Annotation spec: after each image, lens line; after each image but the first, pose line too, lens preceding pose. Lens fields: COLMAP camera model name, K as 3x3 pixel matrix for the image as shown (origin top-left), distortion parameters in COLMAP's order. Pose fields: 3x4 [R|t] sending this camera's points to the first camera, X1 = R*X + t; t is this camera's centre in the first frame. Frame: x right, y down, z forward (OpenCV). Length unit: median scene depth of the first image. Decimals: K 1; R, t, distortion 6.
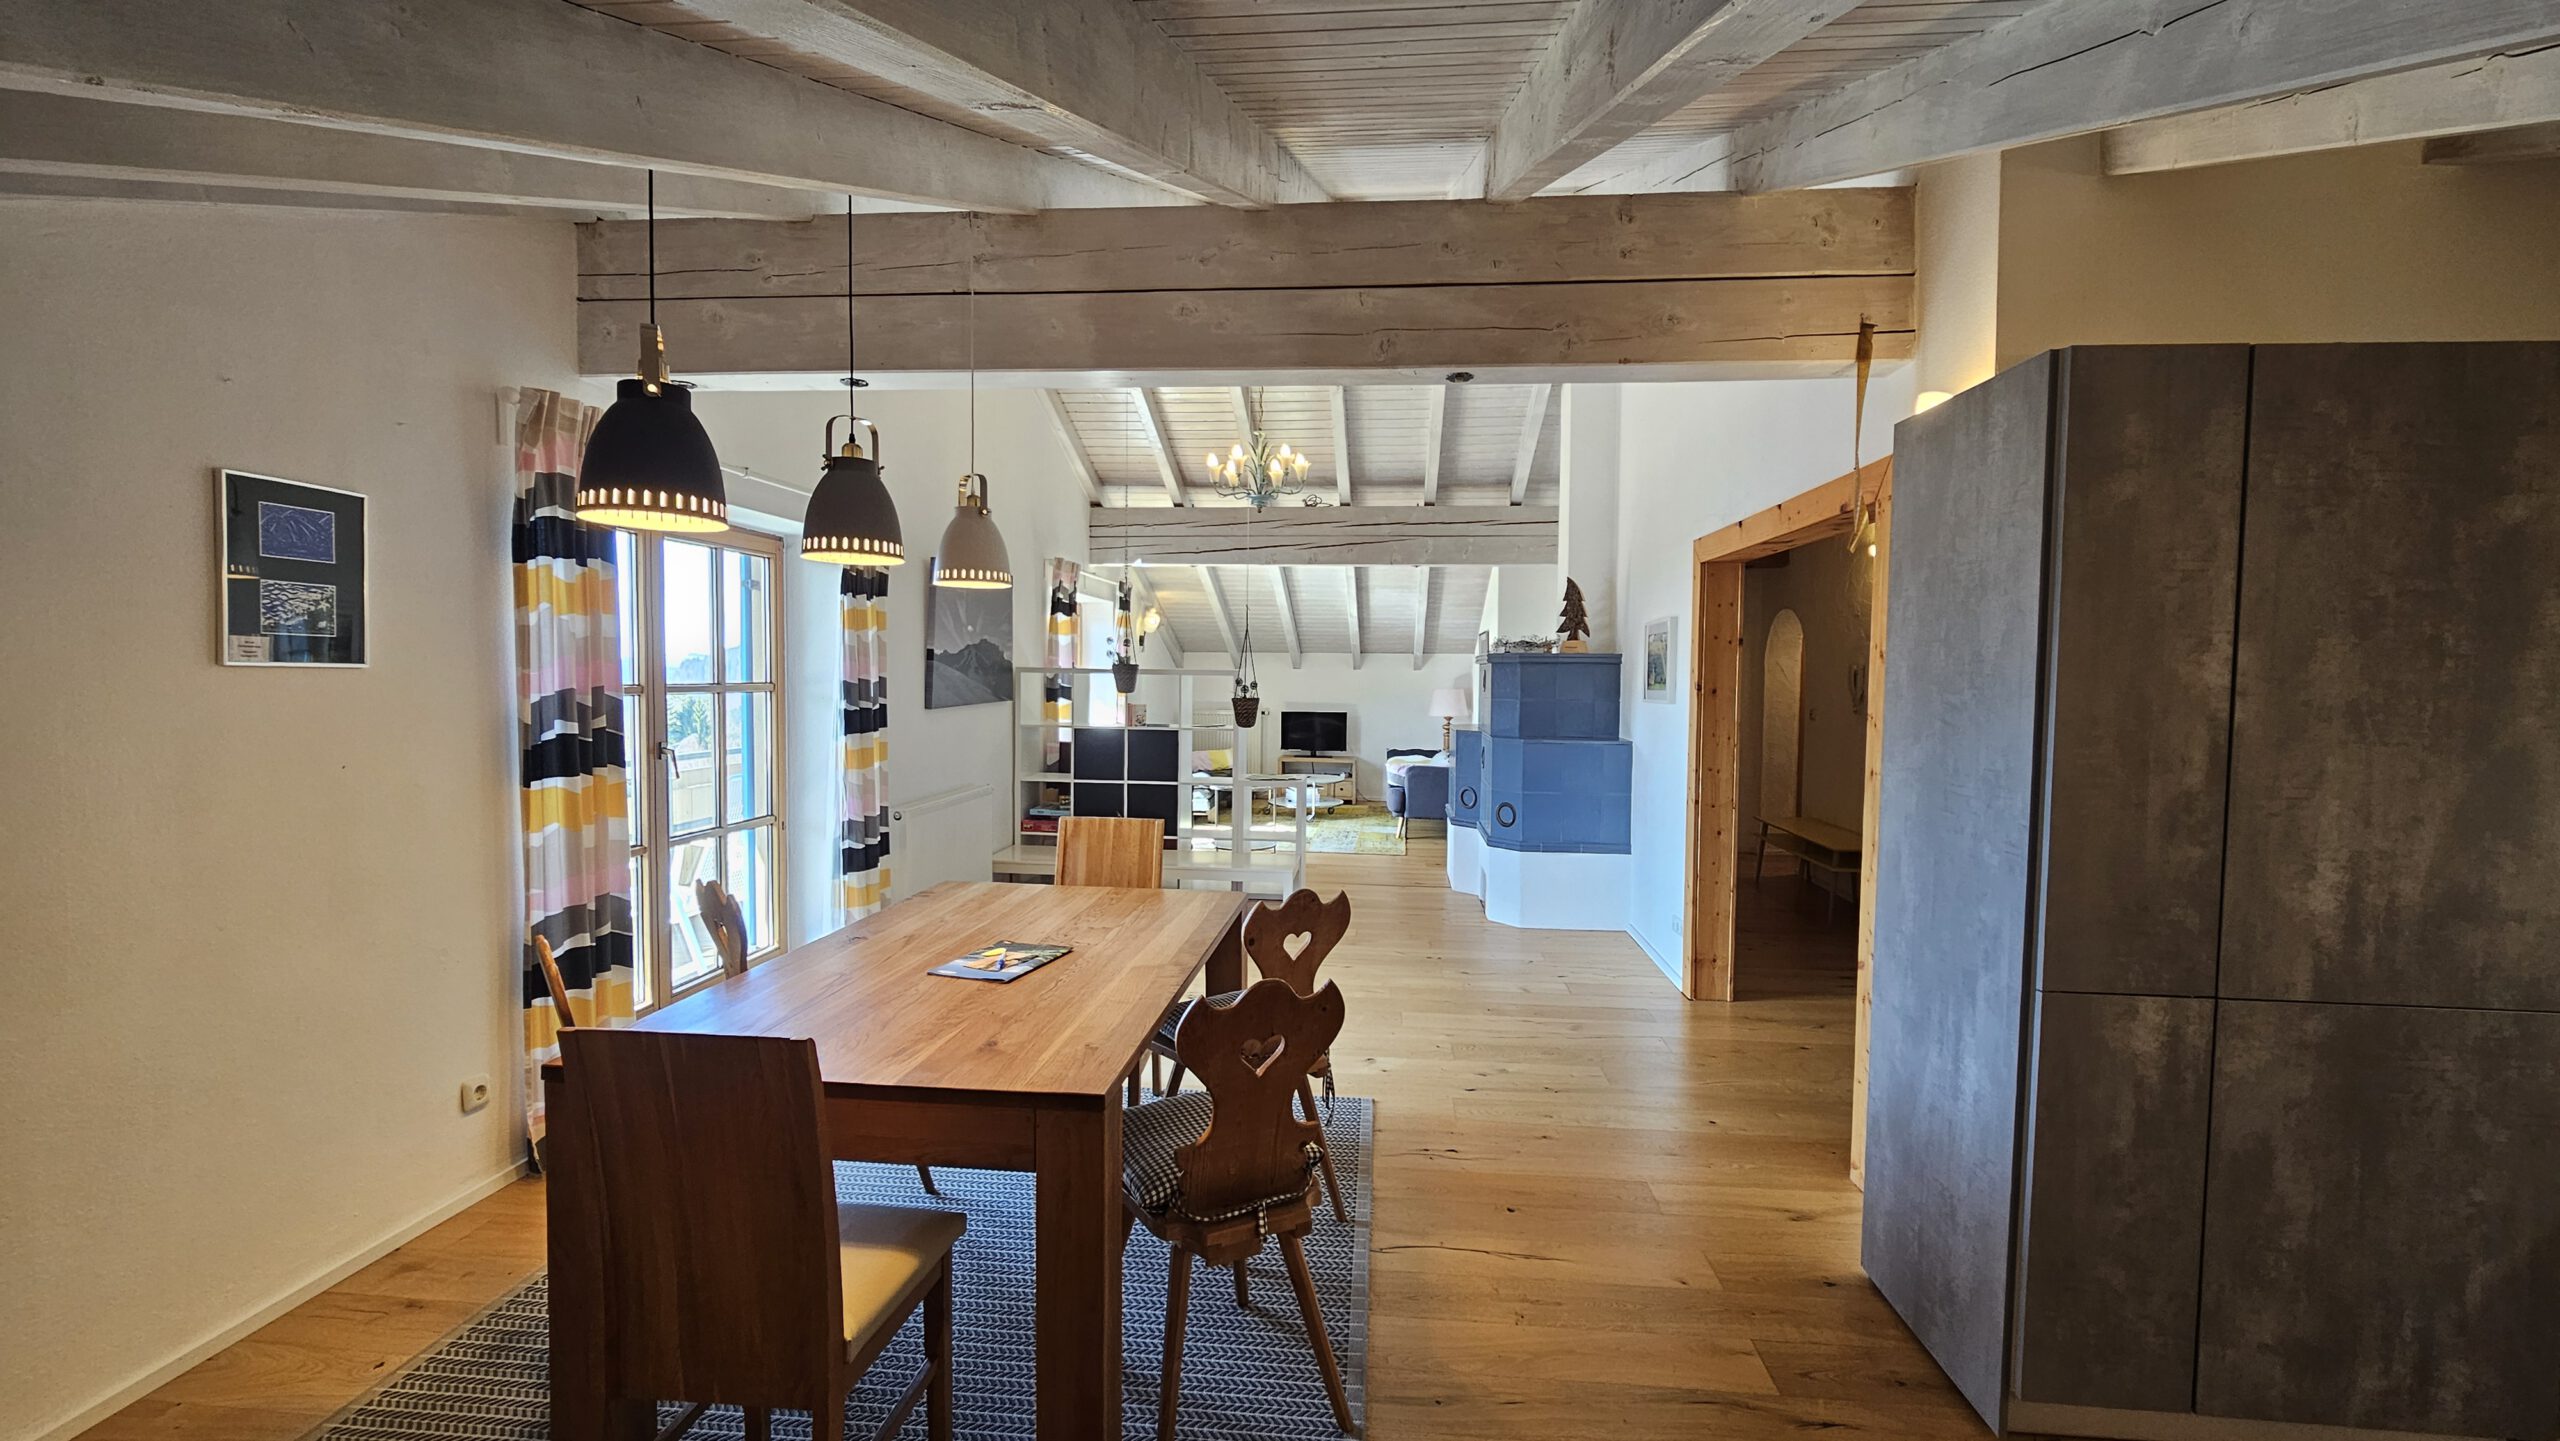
lens RADIAL K [[1037.8, 0, 1280.0], [0, 1037.8, 720.5], [0, 0, 1]] dist [-0.002660, -0.000176]
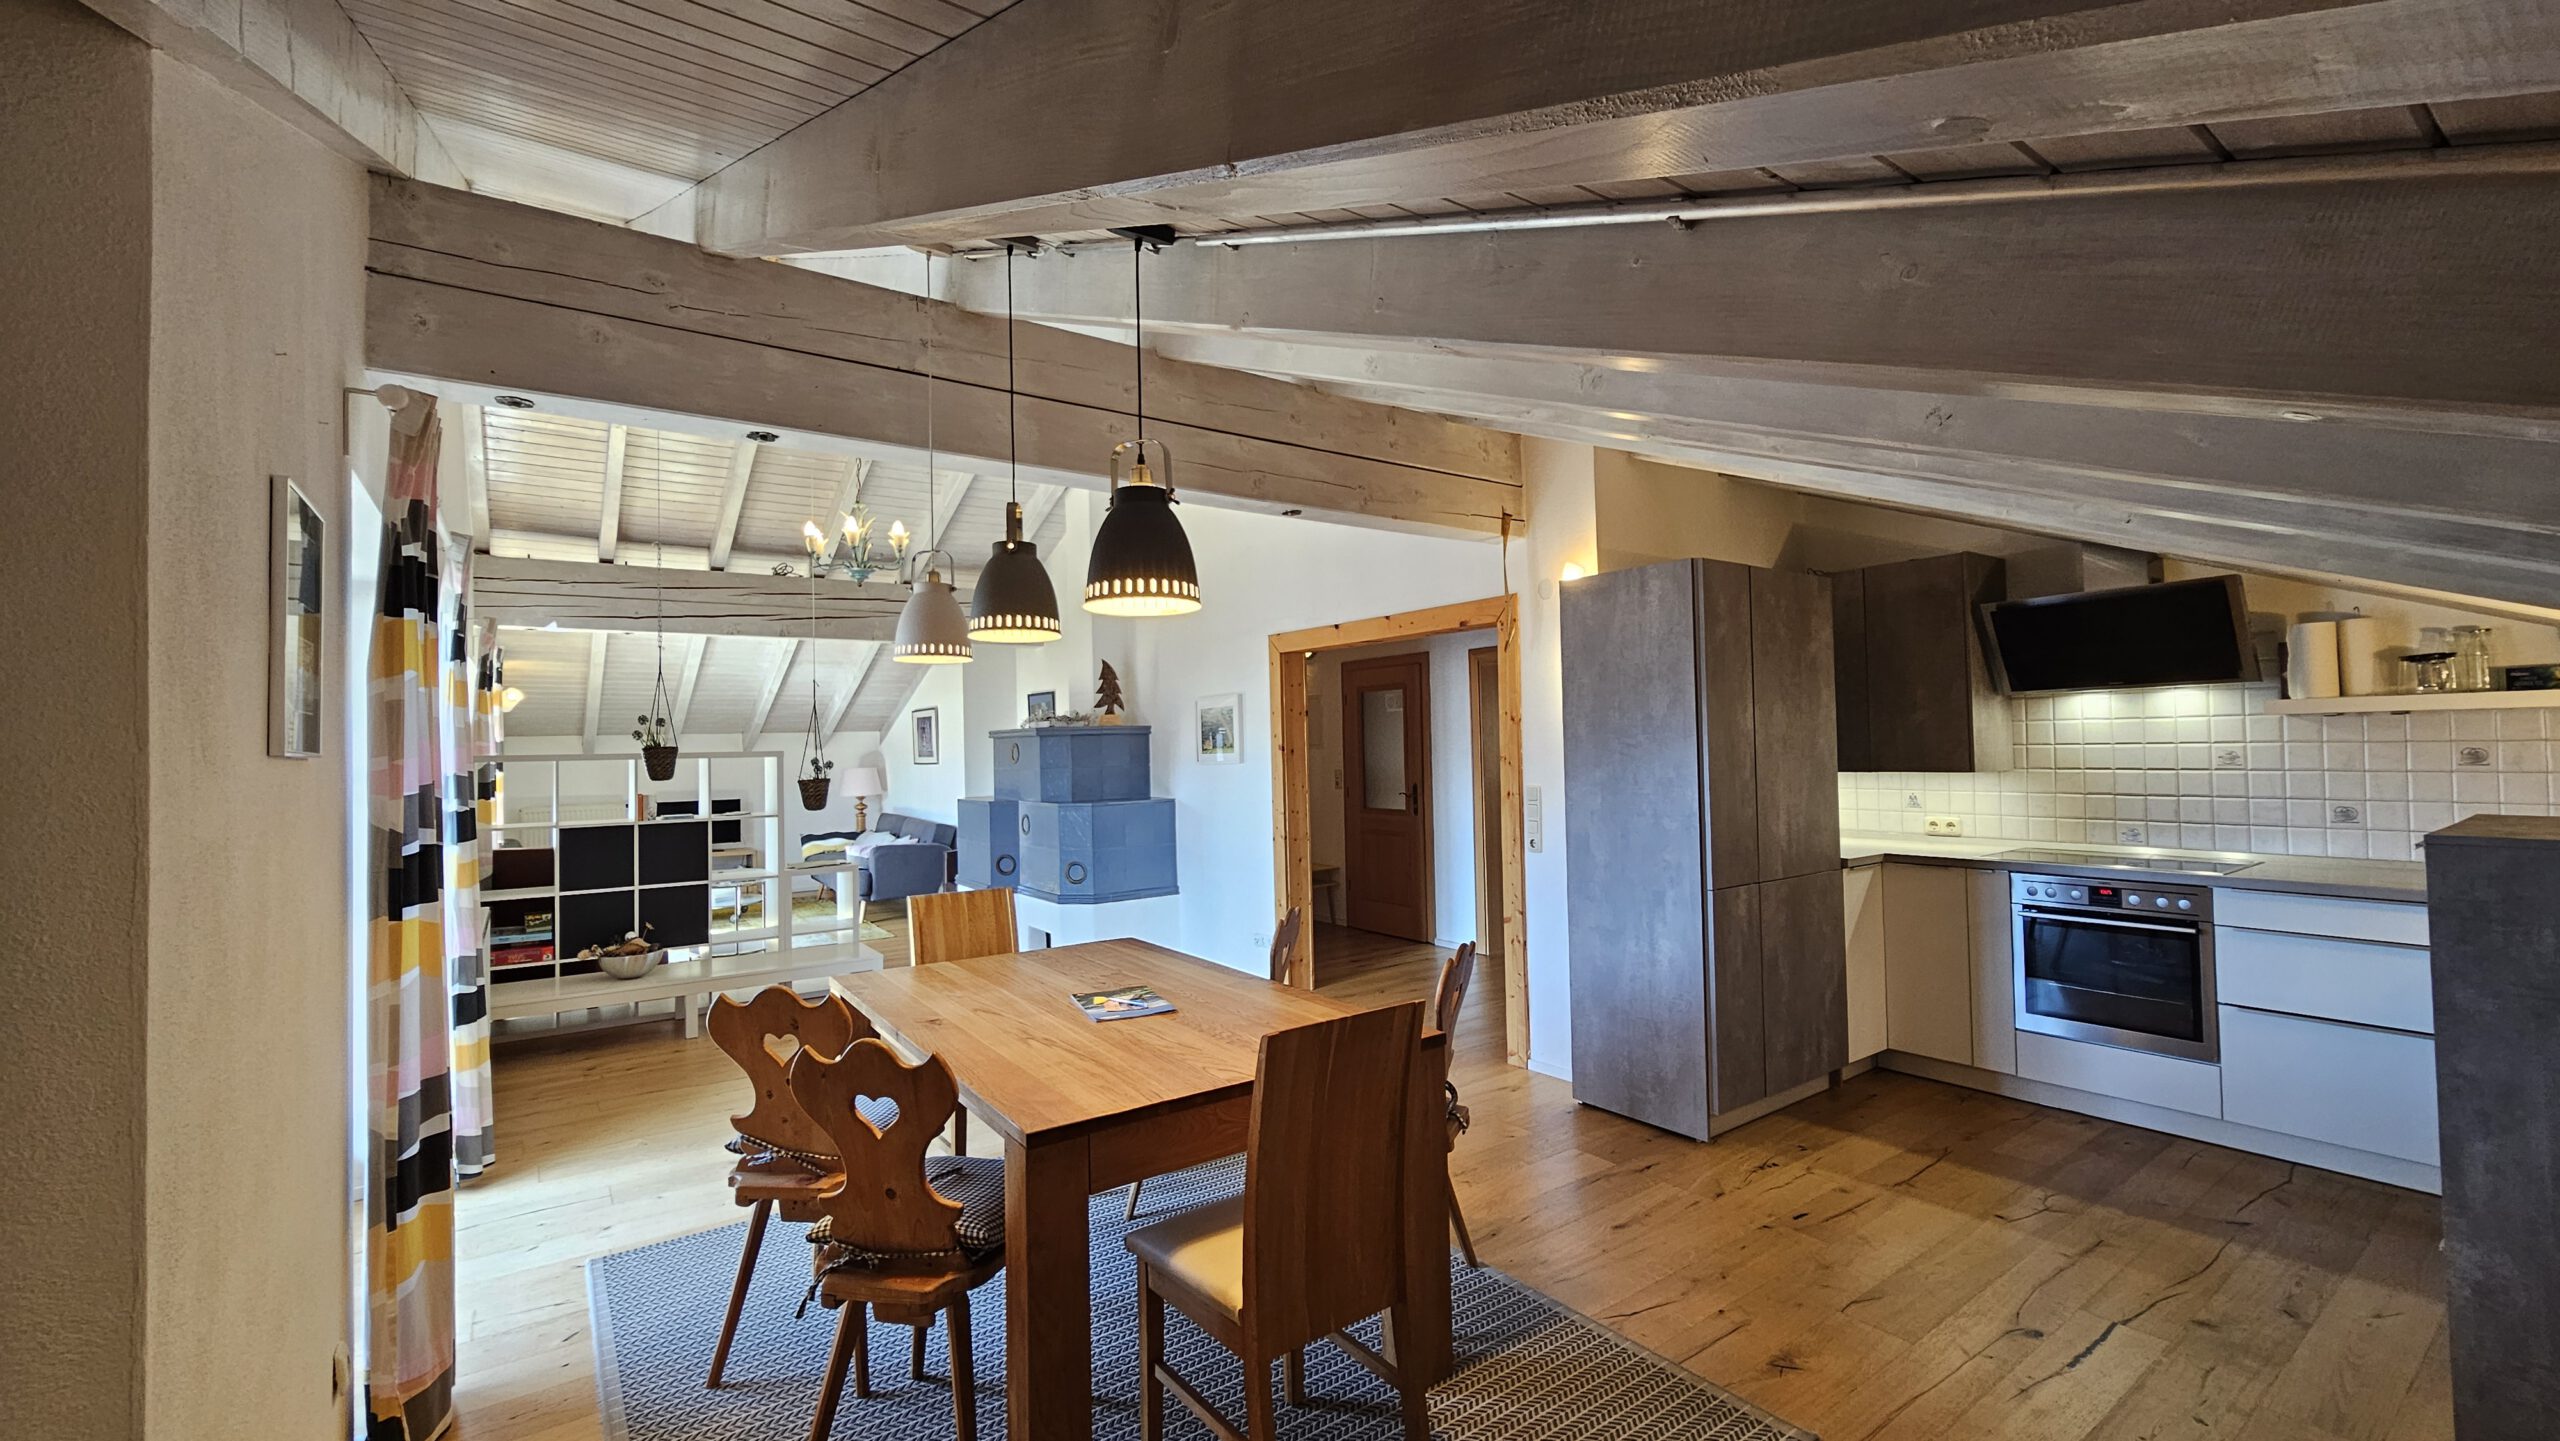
lens RADIAL K [[1043.4, 0, 1280.0], [0, 1043.4, 720.5], [0, 0, 1]] dist [0.002741, 0.000014]
pose [[0.758067, -0.013635, 0.652034, -0.702346], [0.061896, 0.996773, -0.051117, -0.000376], [-0.649233, 0.079108, 0.756465, 0.025018]]
